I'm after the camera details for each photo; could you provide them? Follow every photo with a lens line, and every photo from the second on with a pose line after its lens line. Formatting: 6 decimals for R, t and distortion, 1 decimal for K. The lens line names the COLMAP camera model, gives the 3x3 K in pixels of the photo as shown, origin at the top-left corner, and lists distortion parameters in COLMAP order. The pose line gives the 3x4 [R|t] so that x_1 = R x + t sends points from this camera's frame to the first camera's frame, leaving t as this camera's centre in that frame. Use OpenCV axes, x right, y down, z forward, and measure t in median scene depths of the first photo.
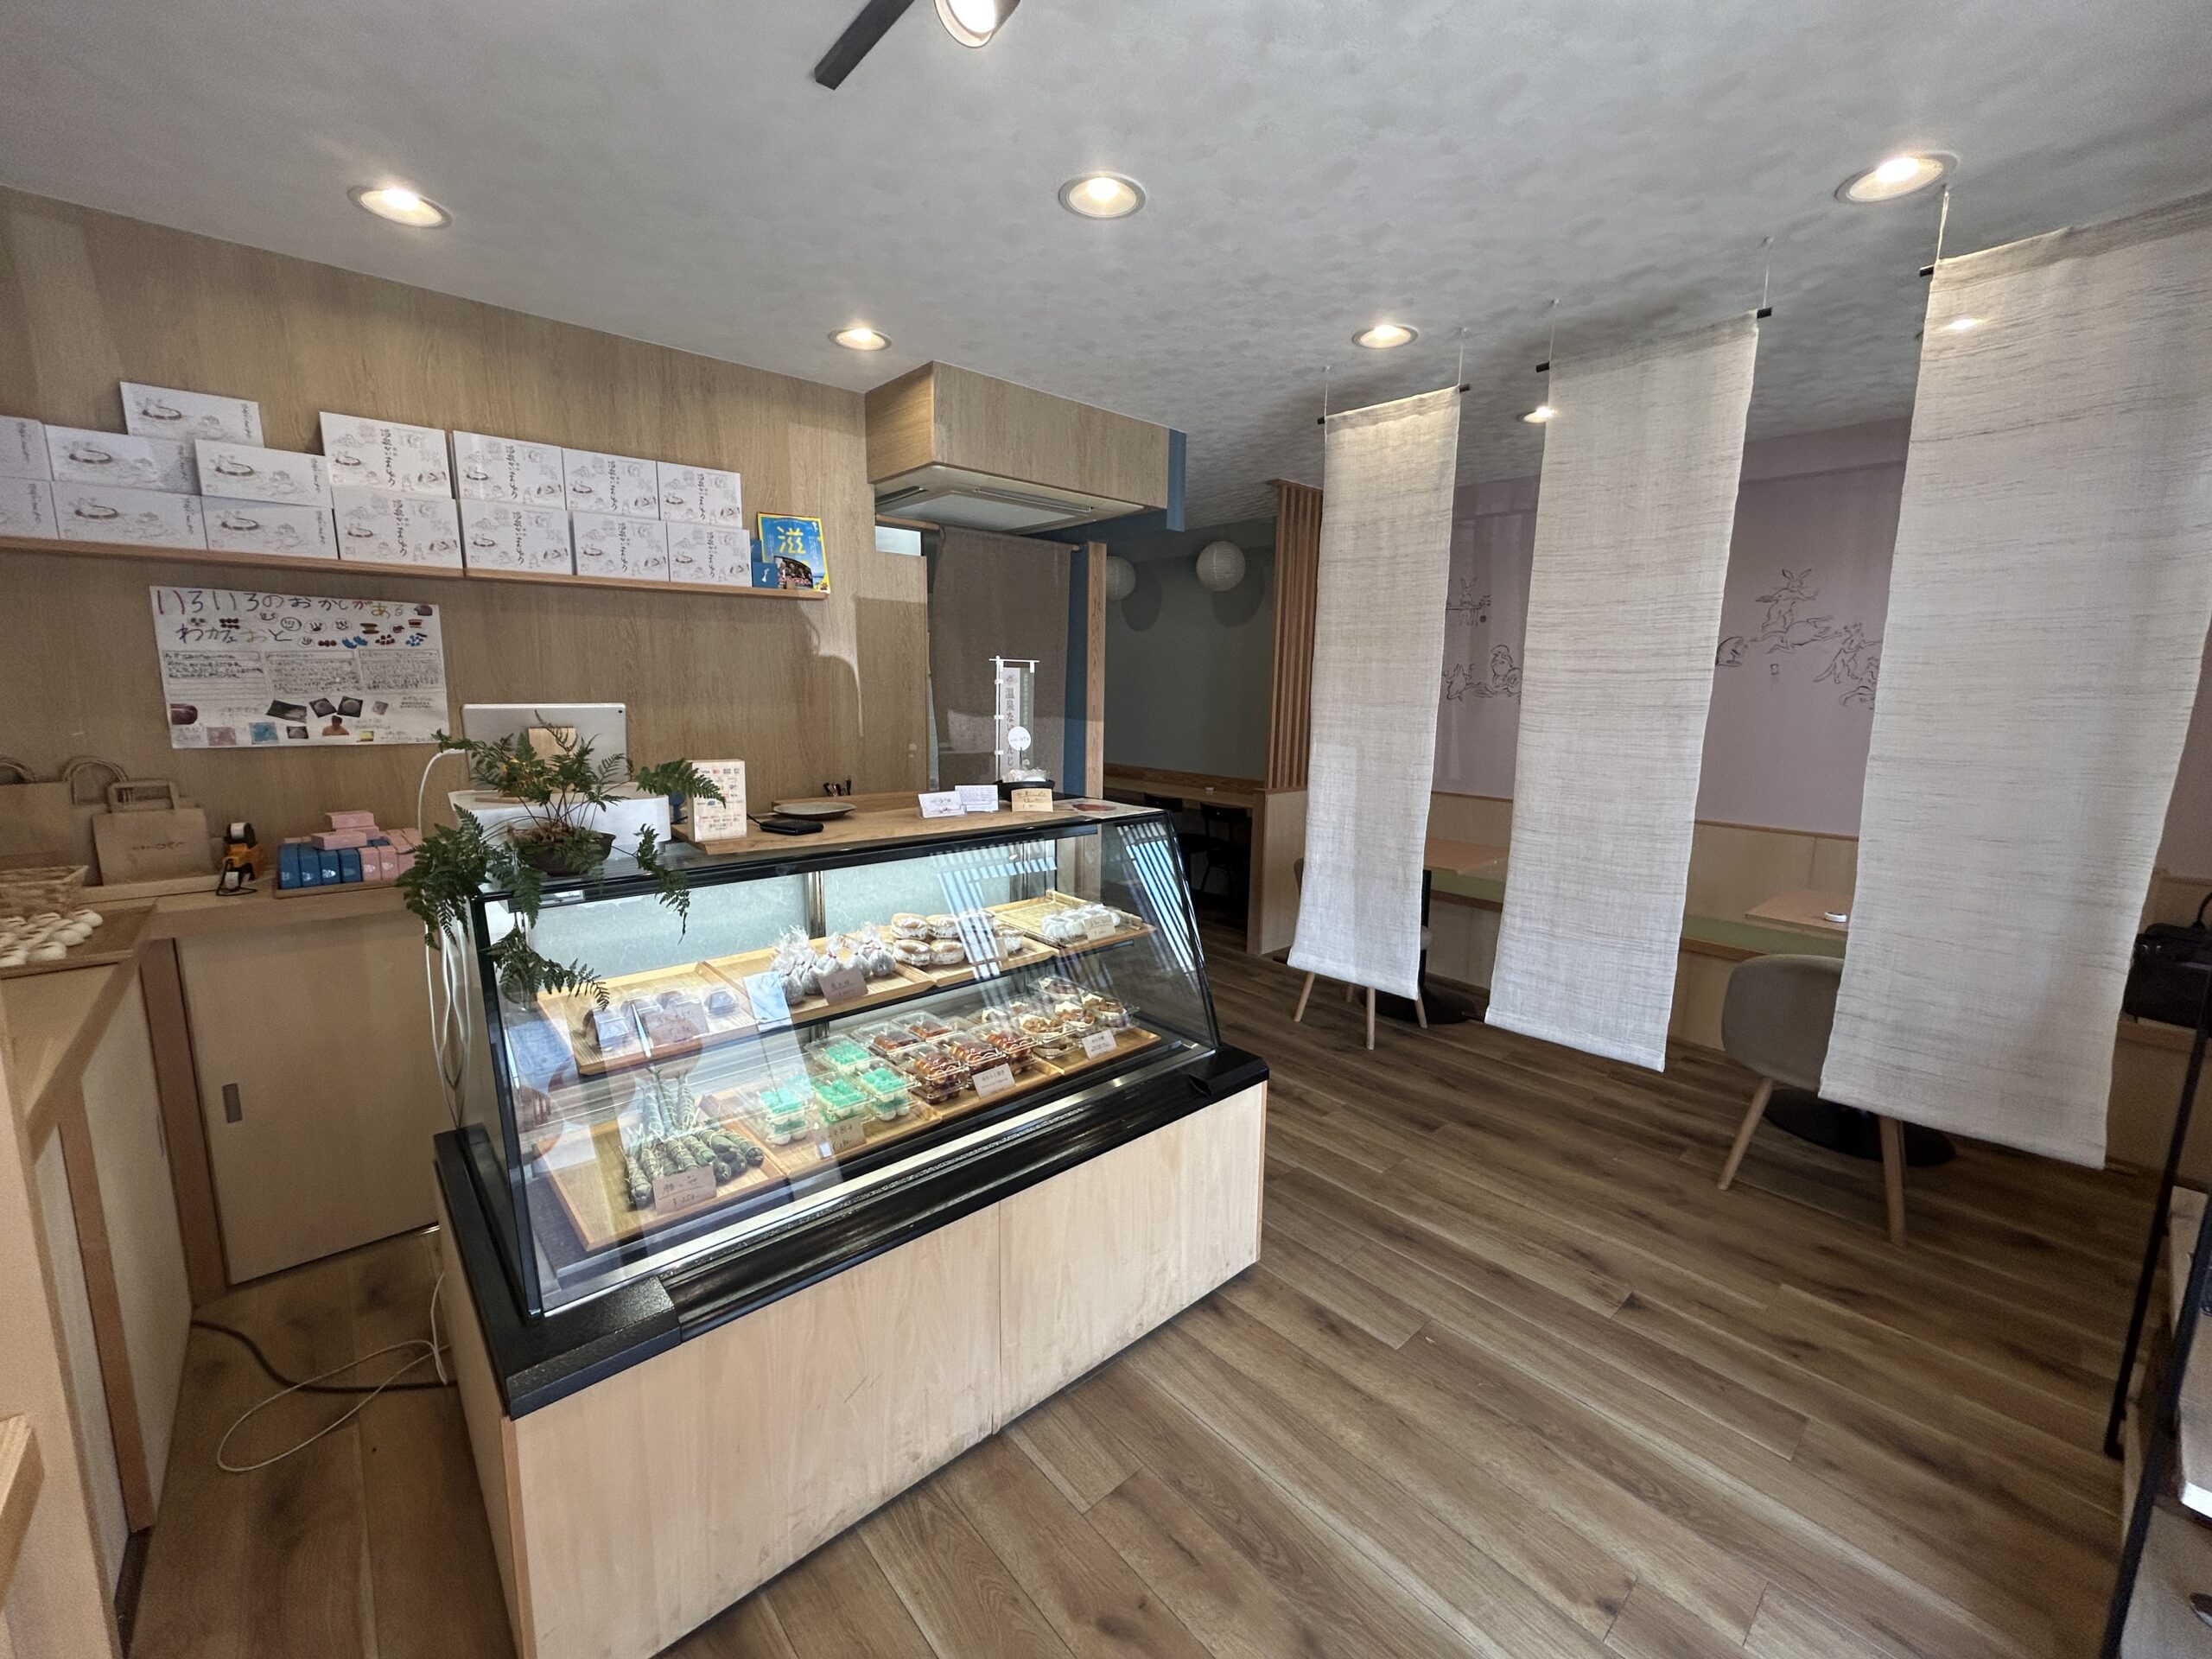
lens RADIAL K [[885.0, 0, 1106.0], [0, 885.0, 829.5], [0, 0, 1]] dist [-0.000748, 0.000021]
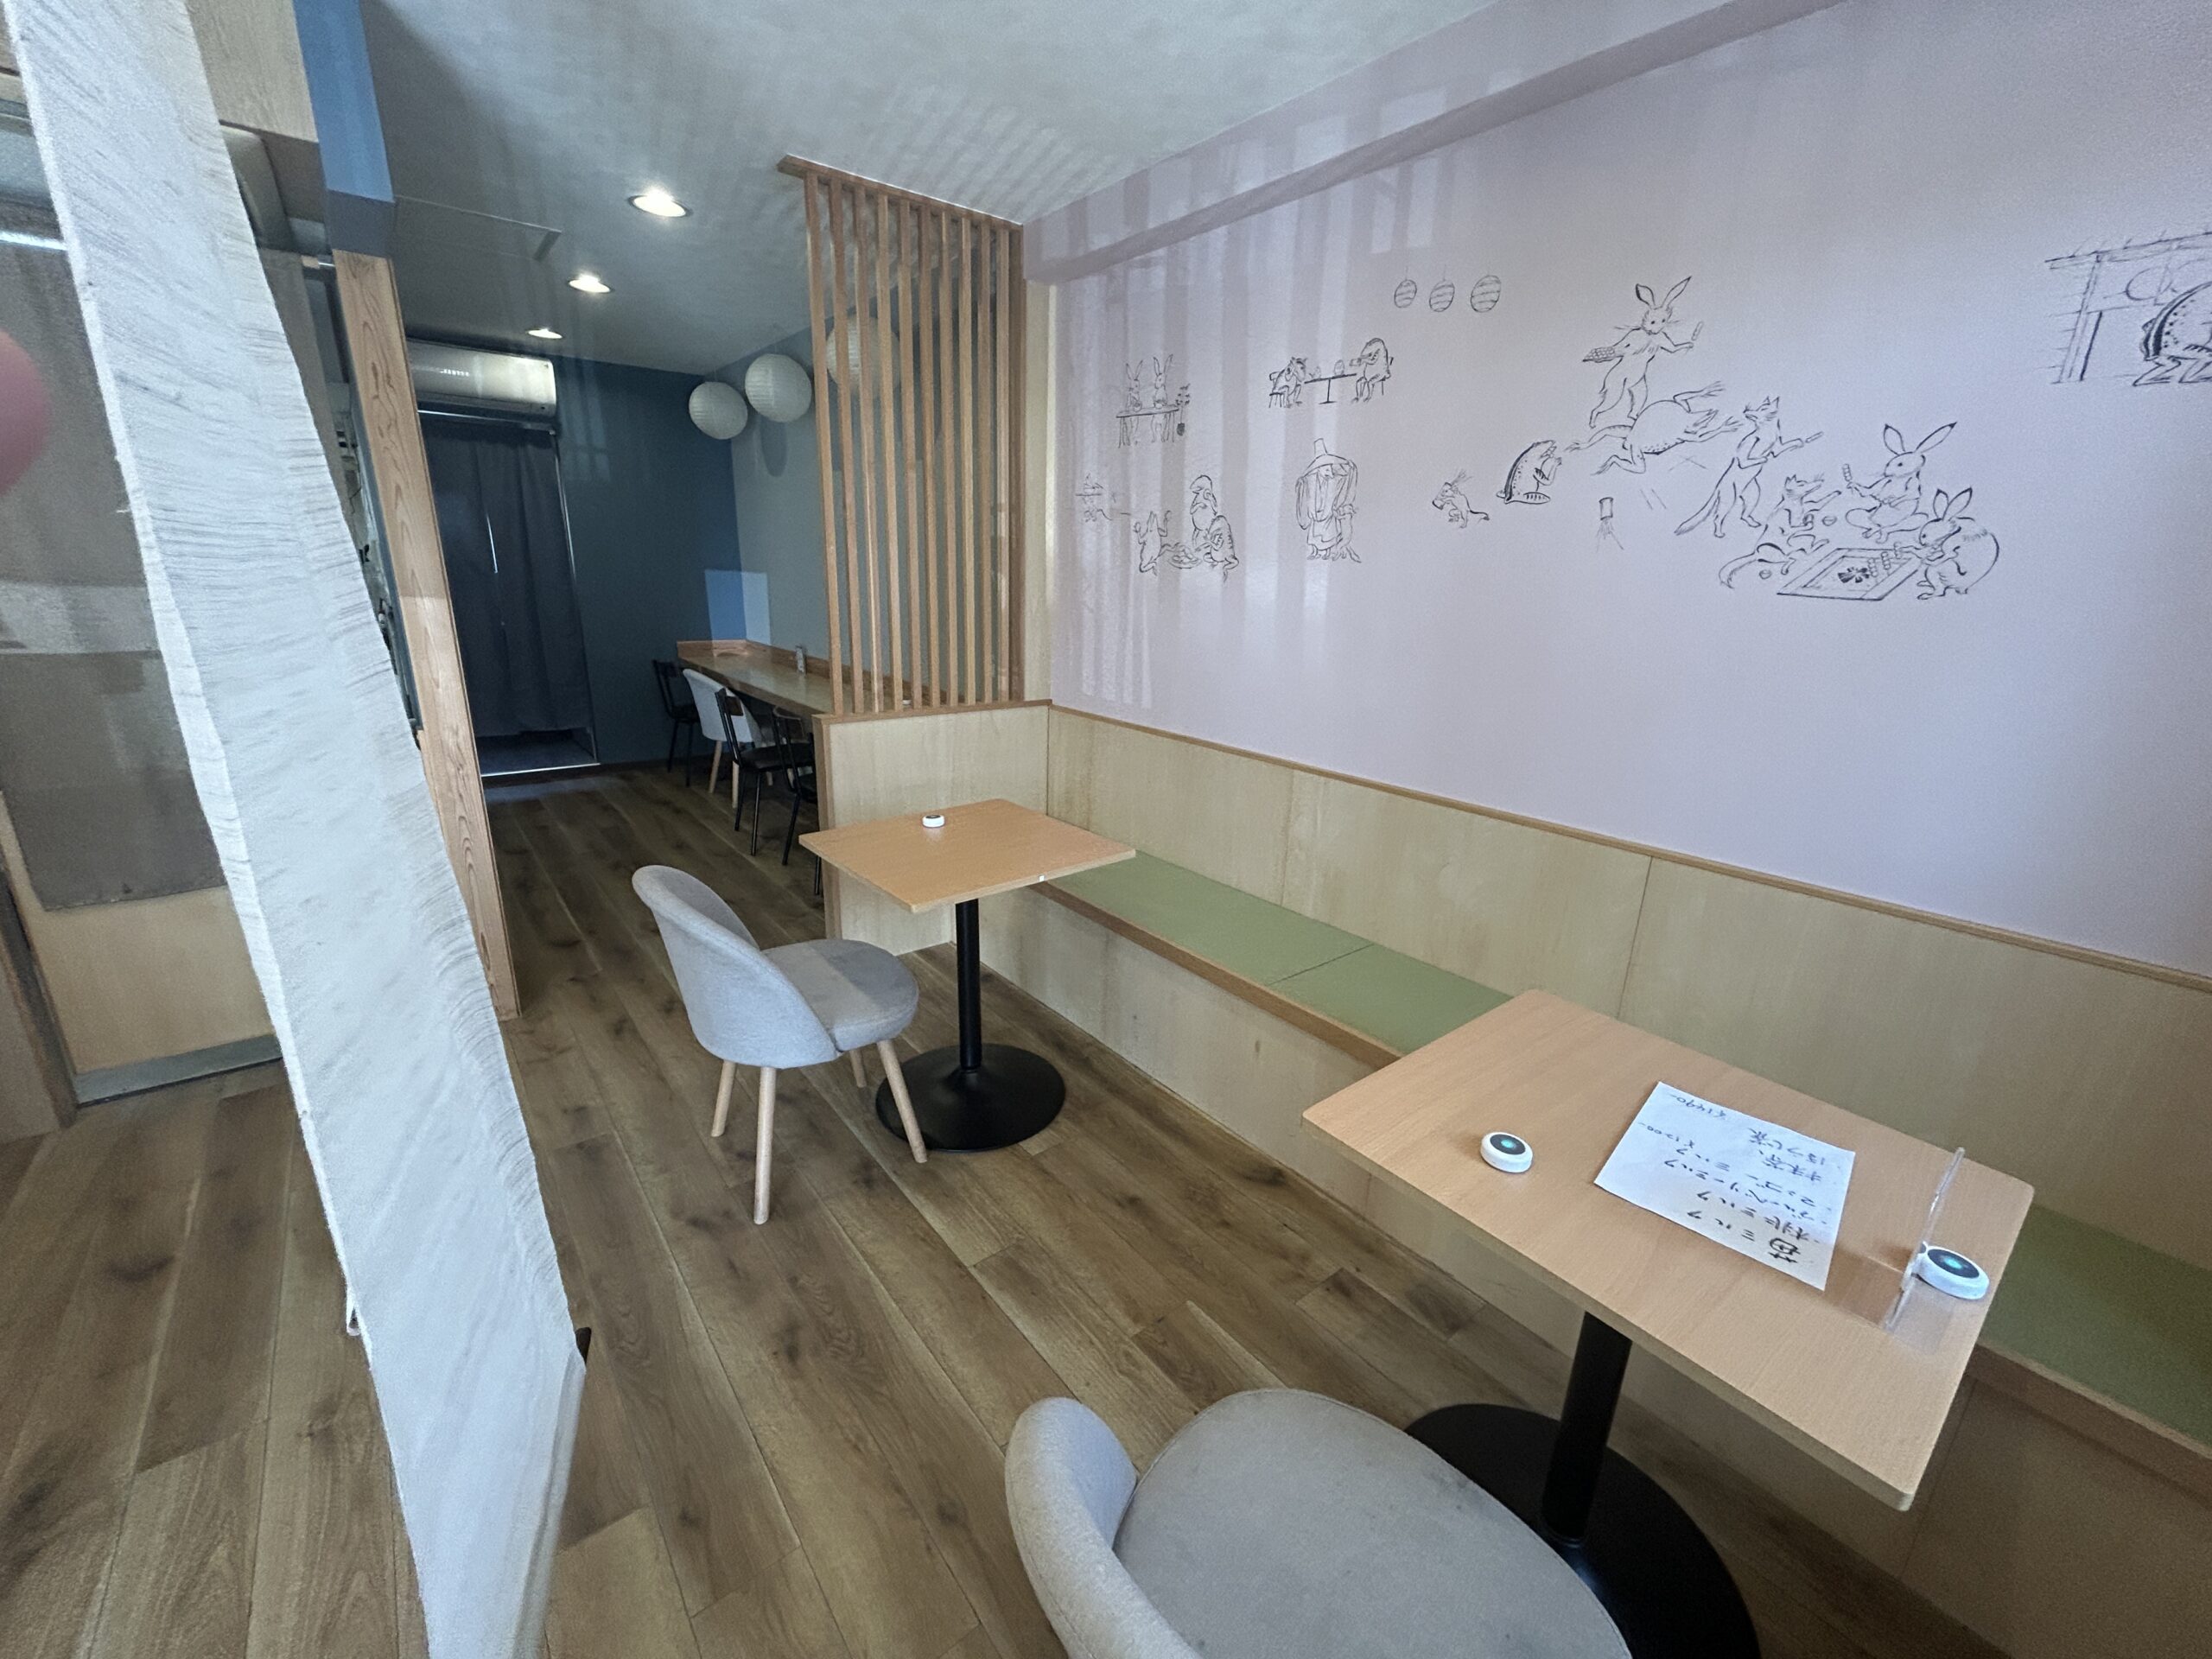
lens RADIAL K [[885.0, 0, 1106.0], [0, 885.0, 829.5], [0, 0, 1]] dist [-0.000748, 0.000021]
pose [[0.998369, 0.029991, -0.048583, 0.514469], [-0.023756, 0.991975, 0.124183, -0.060676], [0.051917, -0.122827, 0.991069, 0.486583]]
